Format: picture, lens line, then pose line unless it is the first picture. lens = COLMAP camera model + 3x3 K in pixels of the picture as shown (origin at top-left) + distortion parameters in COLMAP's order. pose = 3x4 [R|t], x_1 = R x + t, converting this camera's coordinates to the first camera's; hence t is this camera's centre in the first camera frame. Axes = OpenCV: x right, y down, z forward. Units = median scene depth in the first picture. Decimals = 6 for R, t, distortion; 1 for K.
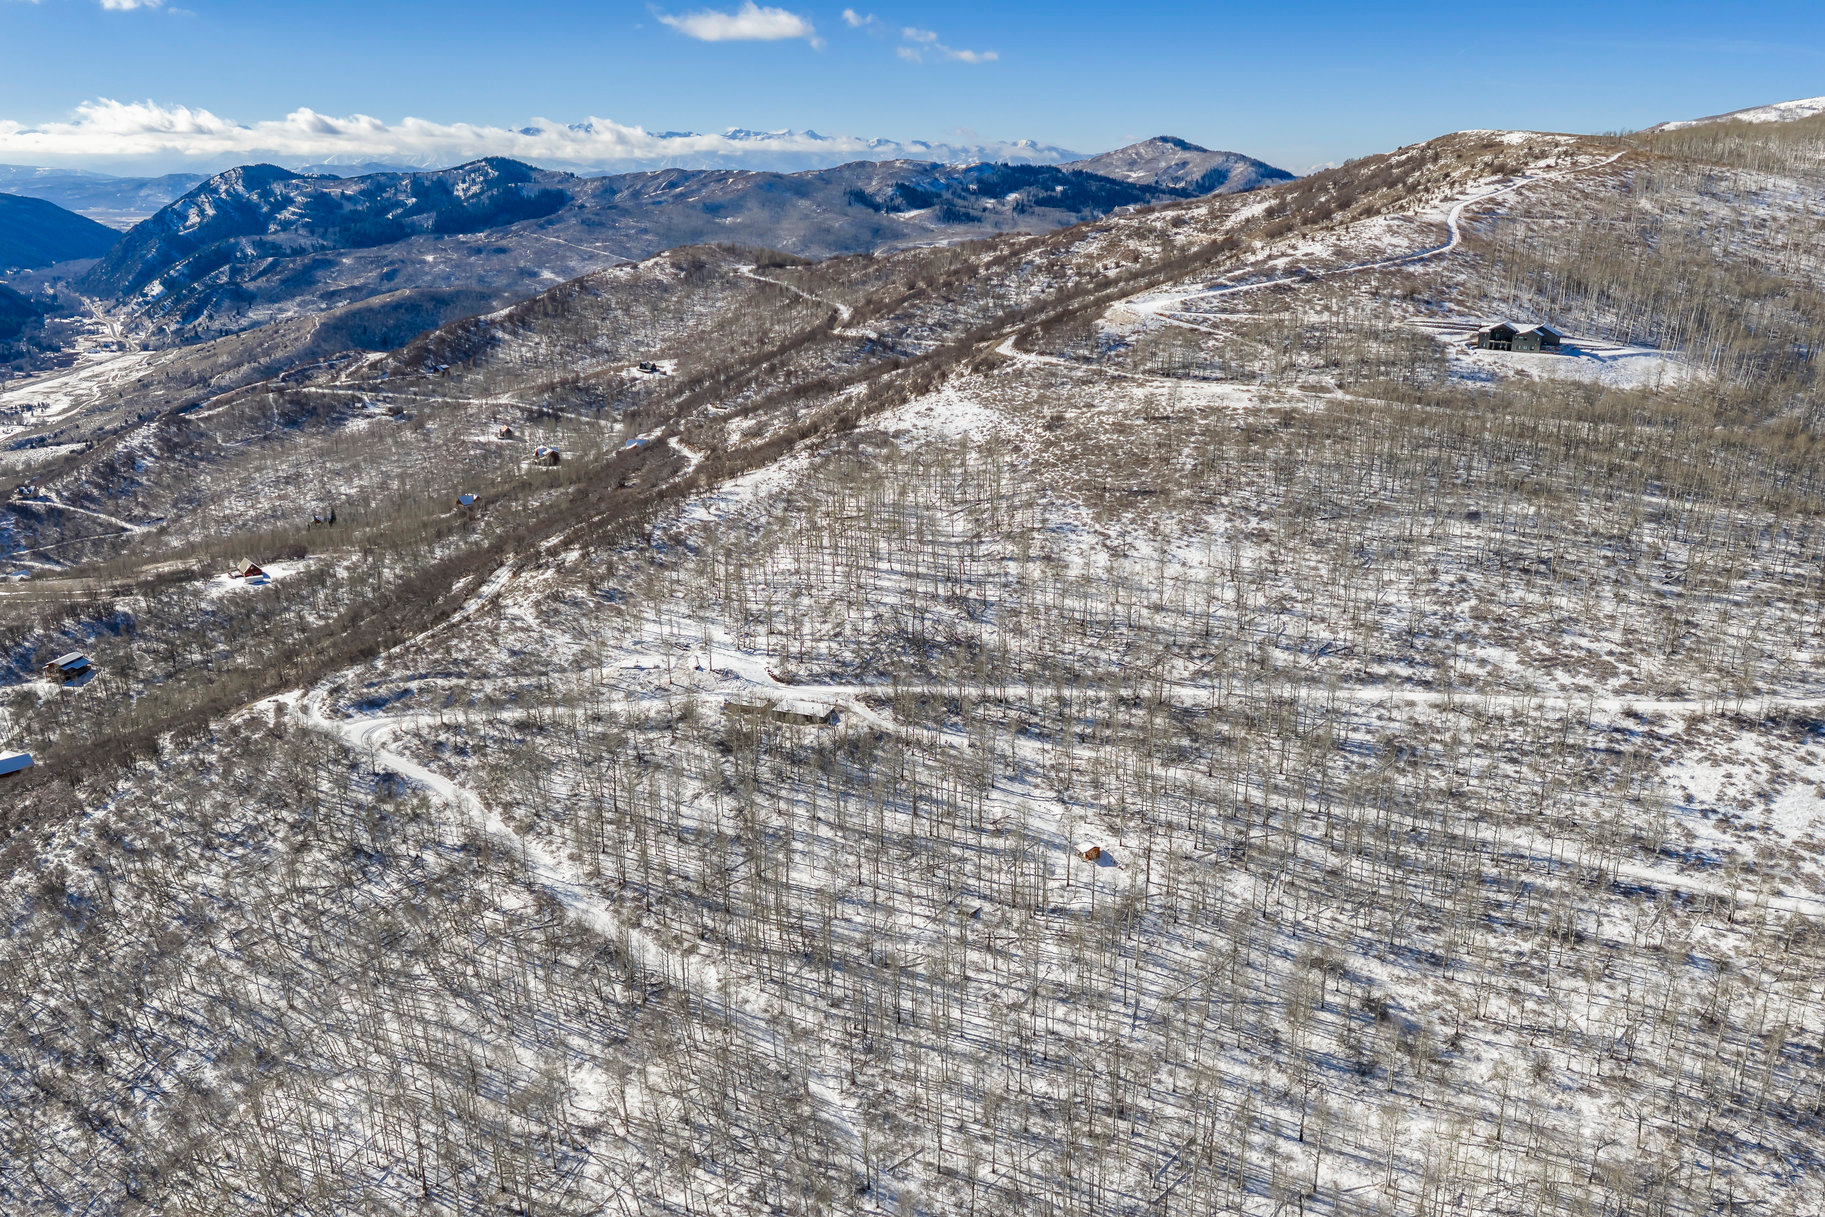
lens RADIAL K [[1501.0, 0, 913.9], [0, 1501.0, 611.9], [0, 0, 1]] dist [0.021364, -0.039996]
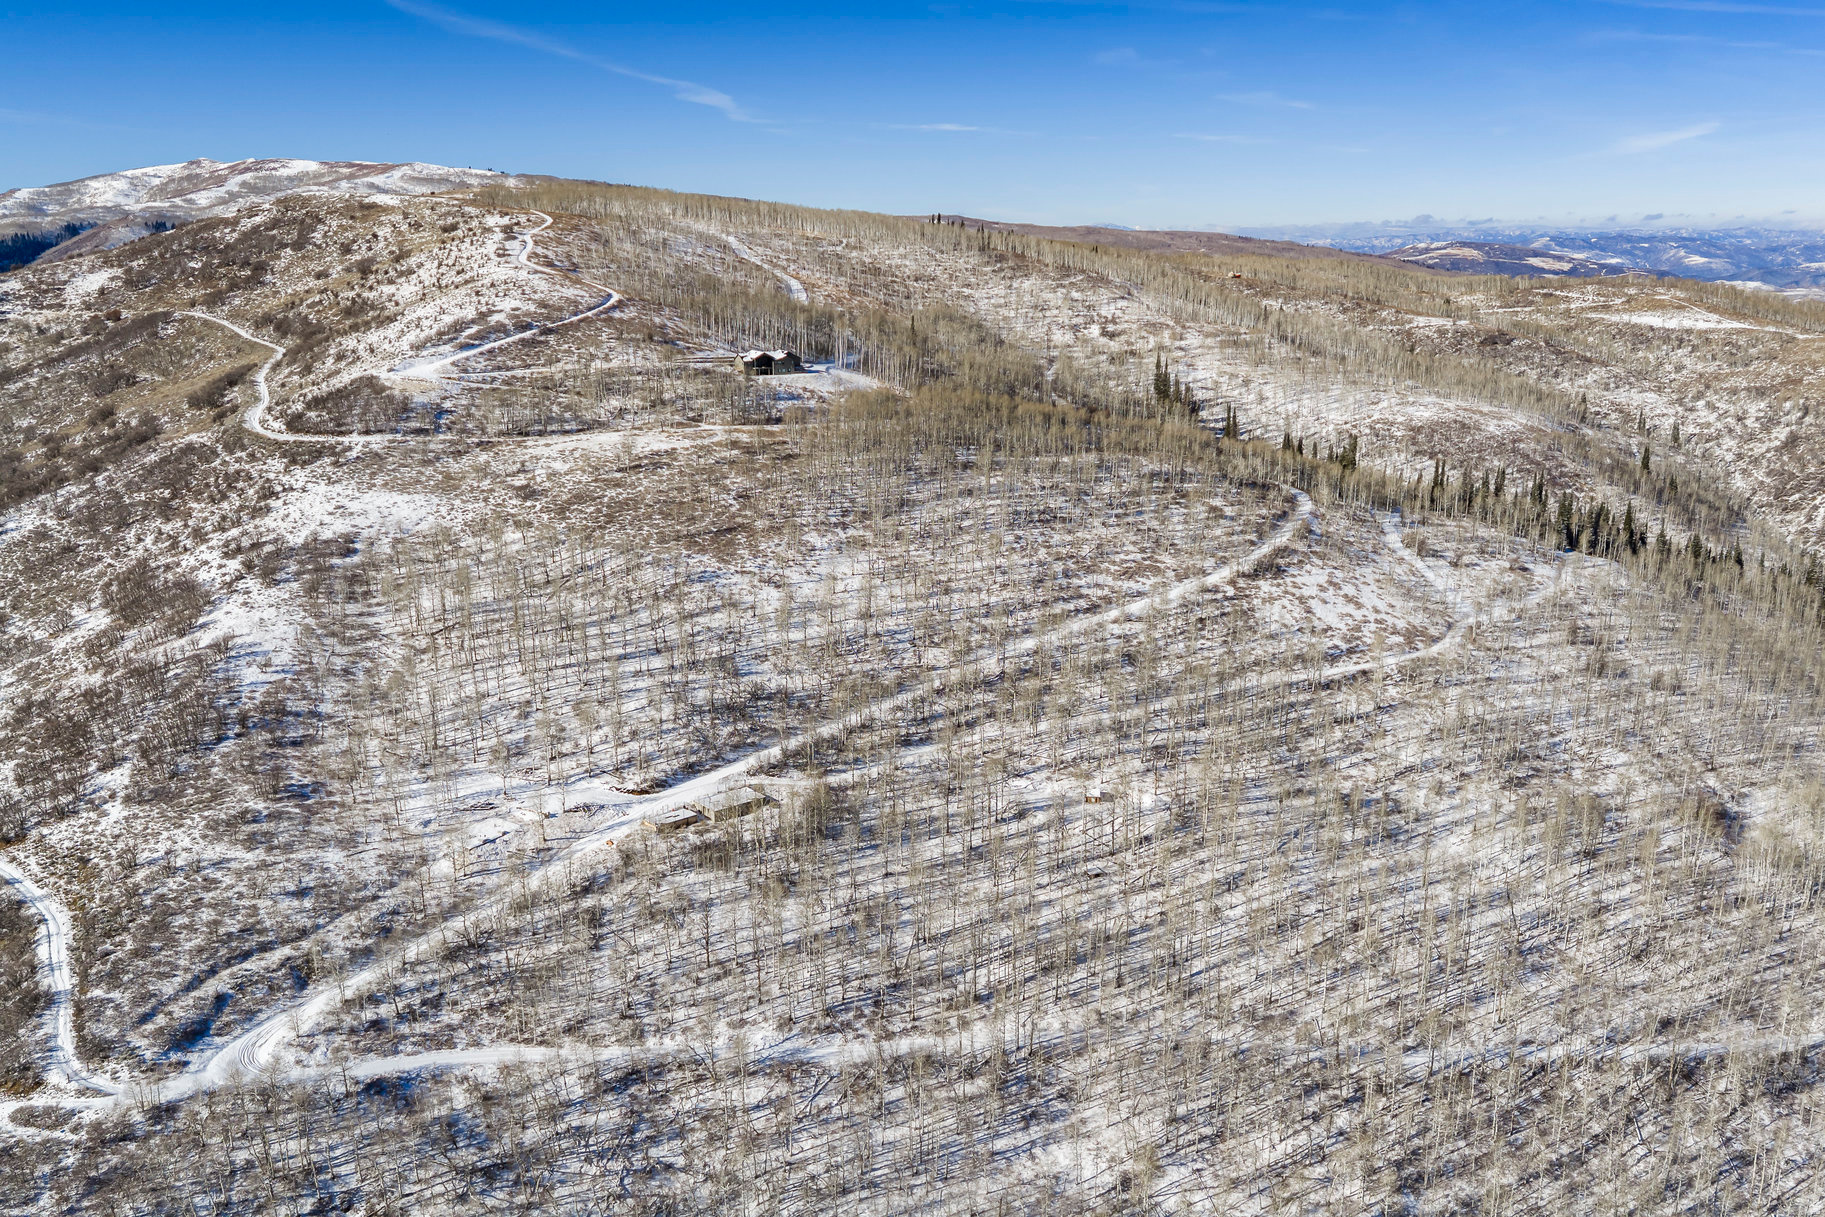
lens RADIAL K [[1501.0, 0, 910.7], [0, 1501.0, 613.8], [0, 0, 1]] dist [0.021364, -0.039996]
pose [[0.532471, -0.225958, 0.815732, -0.547490], [0.258729, 0.961035, 0.097321, -0.078841], [-0.805937, 0.159233, 0.570185, 0.268327]]
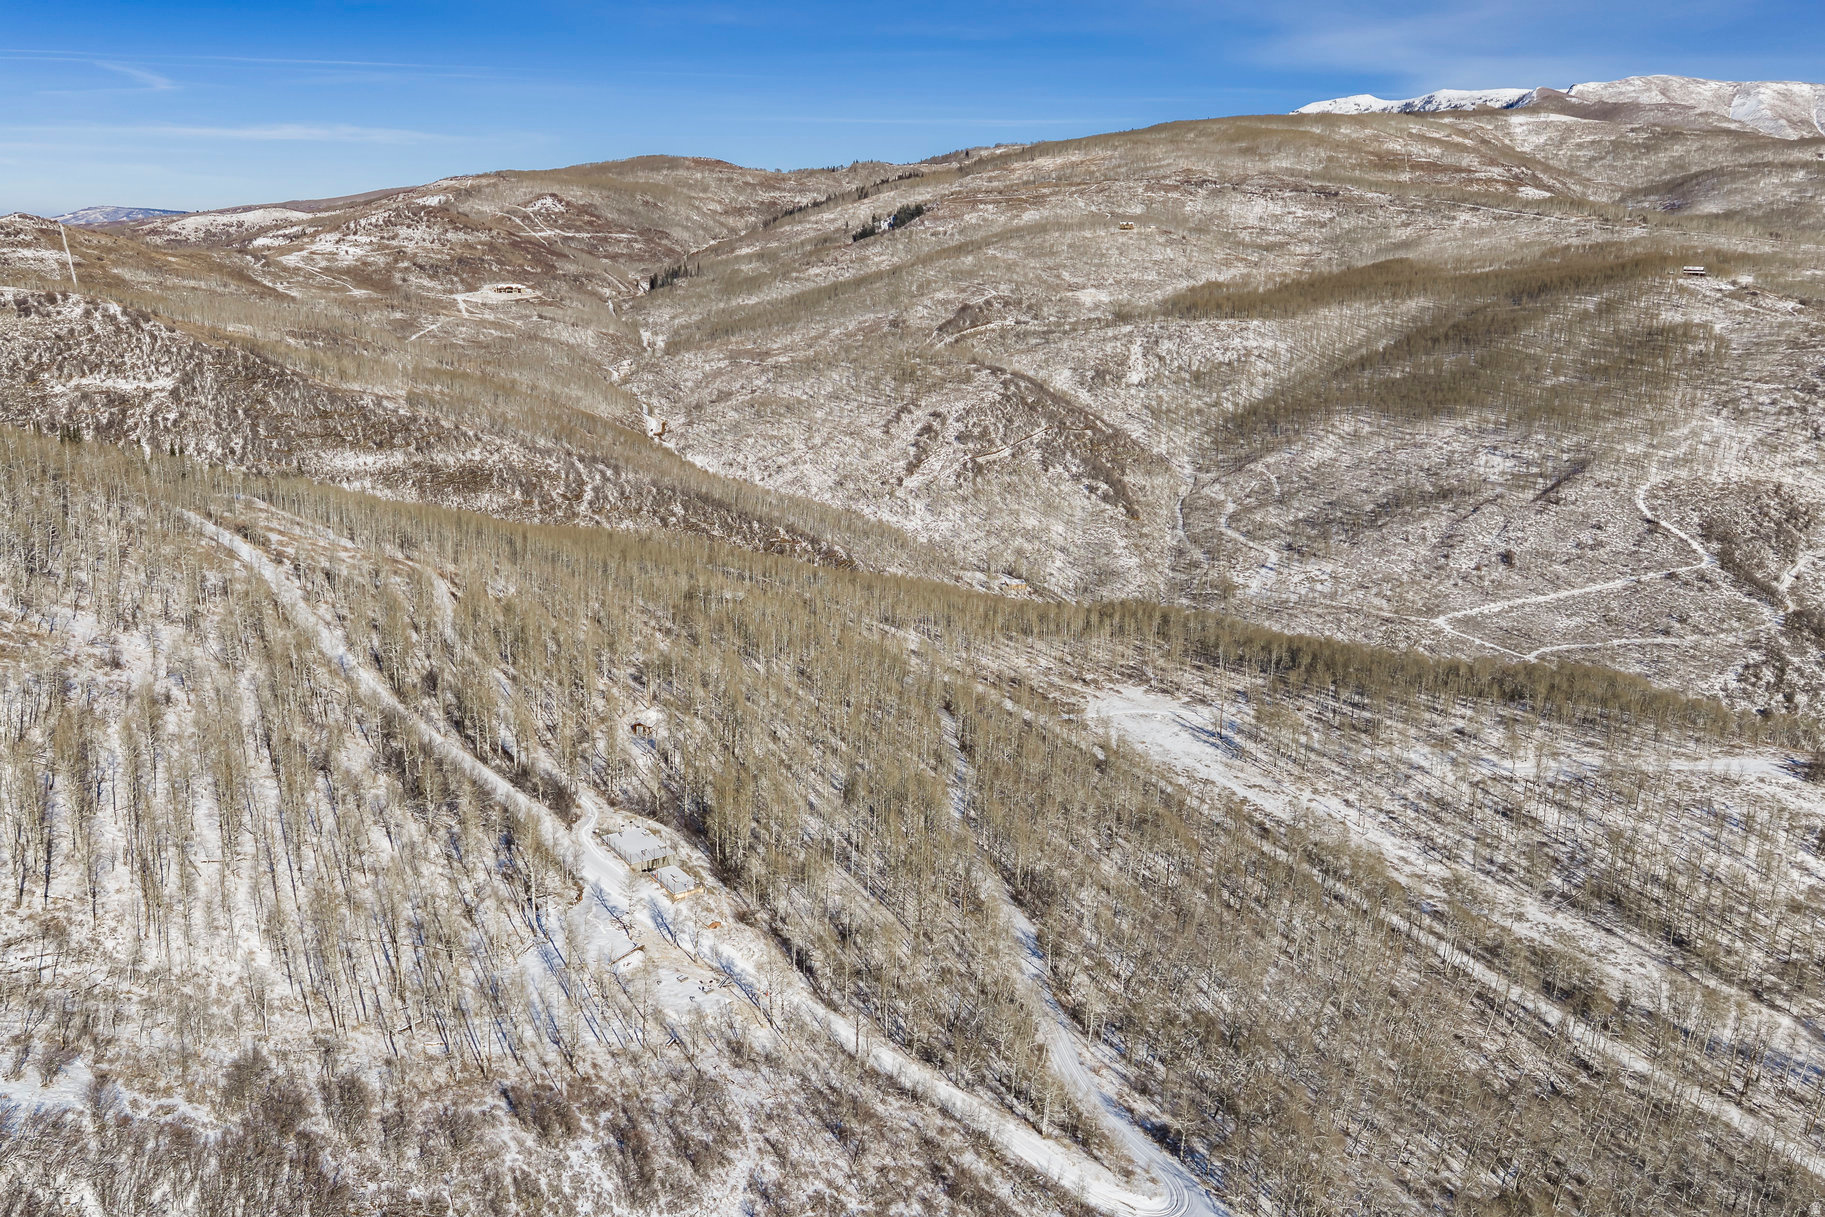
lens RADIAL K [[1501.0, 0, 902.1], [0, 1501.0, 622.8], [0, 0, 1]] dist [0.021364, -0.039996]
pose [[-0.796020, -0.180848, 0.577621, -0.417798], [0.149515, 0.865993, 0.477181, -0.256337], [-0.586513, 0.466208, -0.662308, 0.992888]]
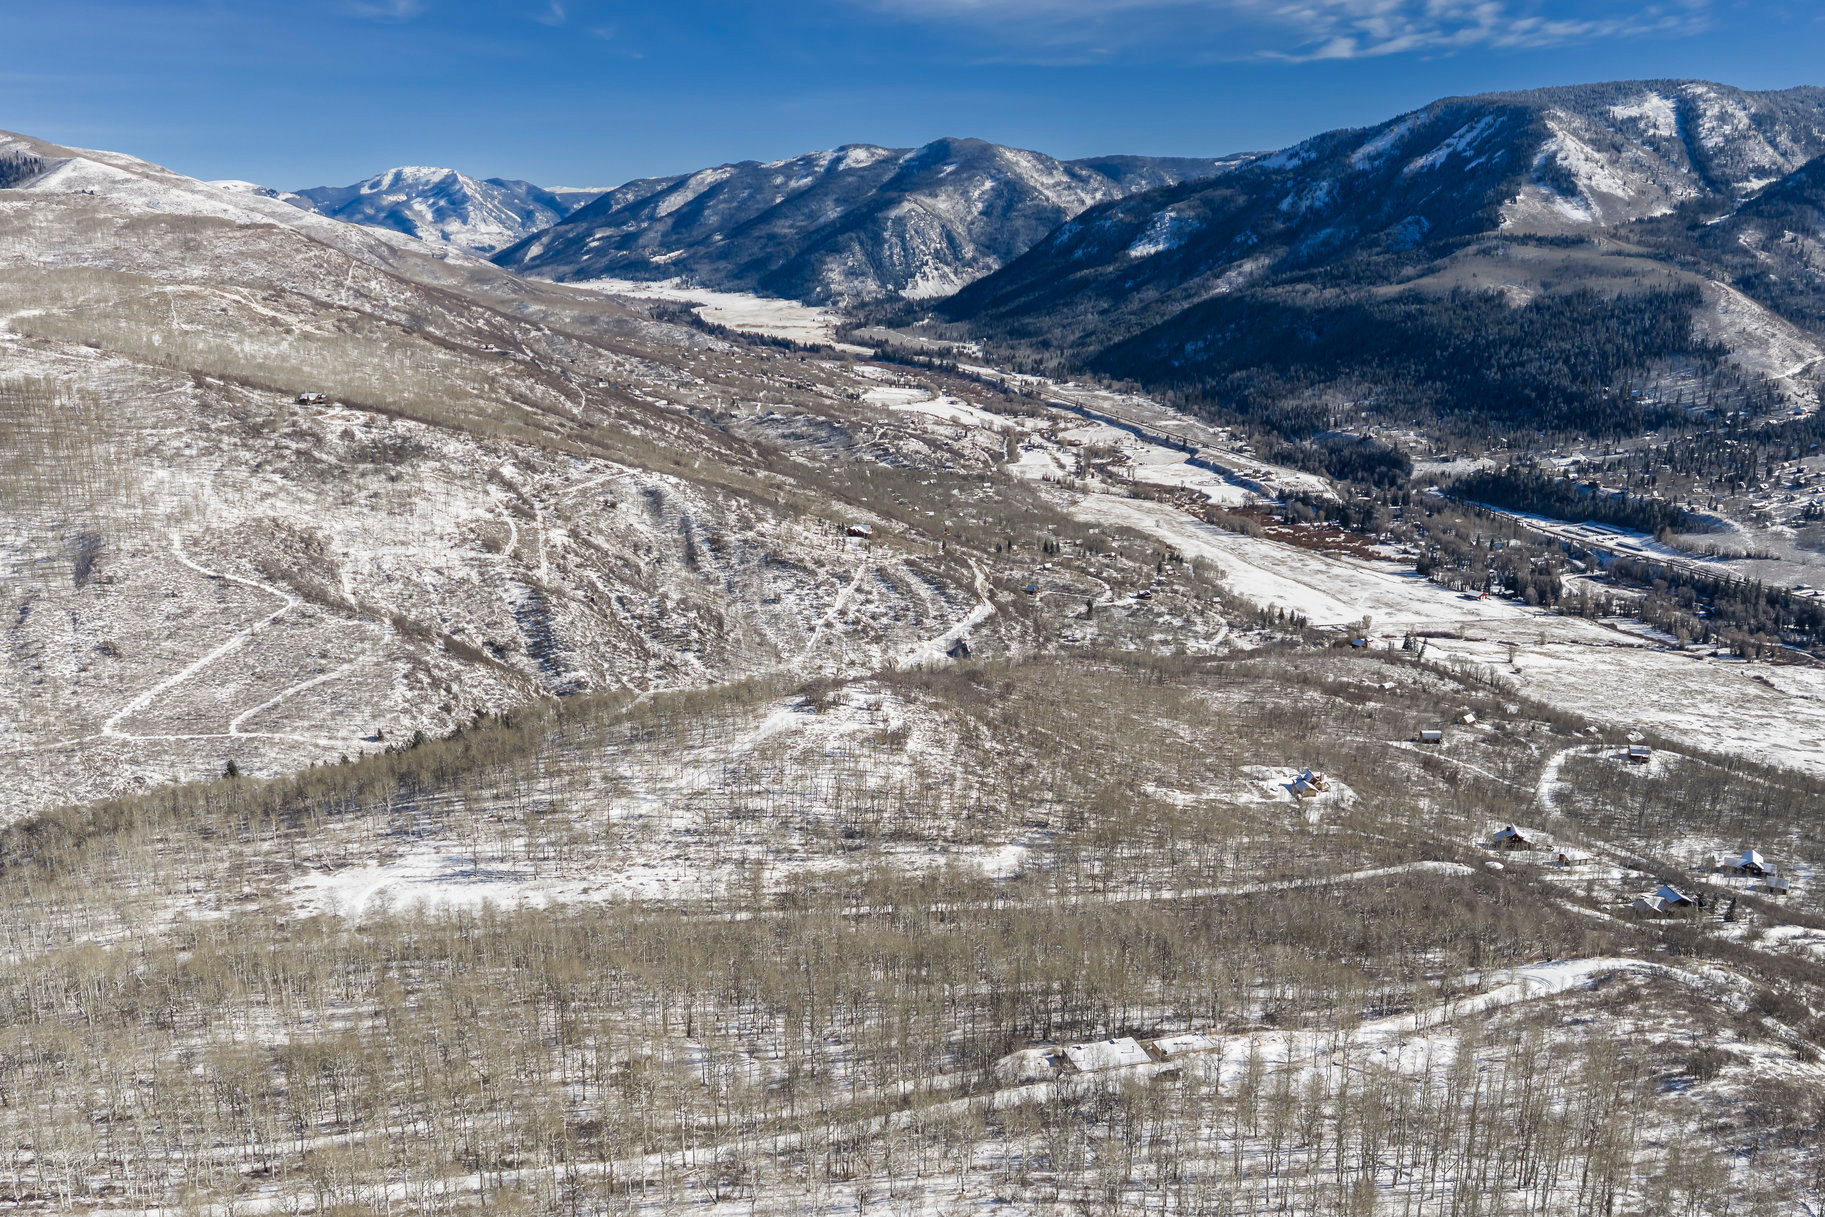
lens RADIAL K [[1501.0, 0, 911.7], [0, 1501.0, 609.6], [0, 0, 1]] dist [0.021364, -0.039996]
pose [[-0.814255, 0.134618, -0.564683, 0.292268], [-0.171671, 0.873392, 0.455757, -0.326557], [0.554543, 0.468043, -0.688054, 0.988333]]
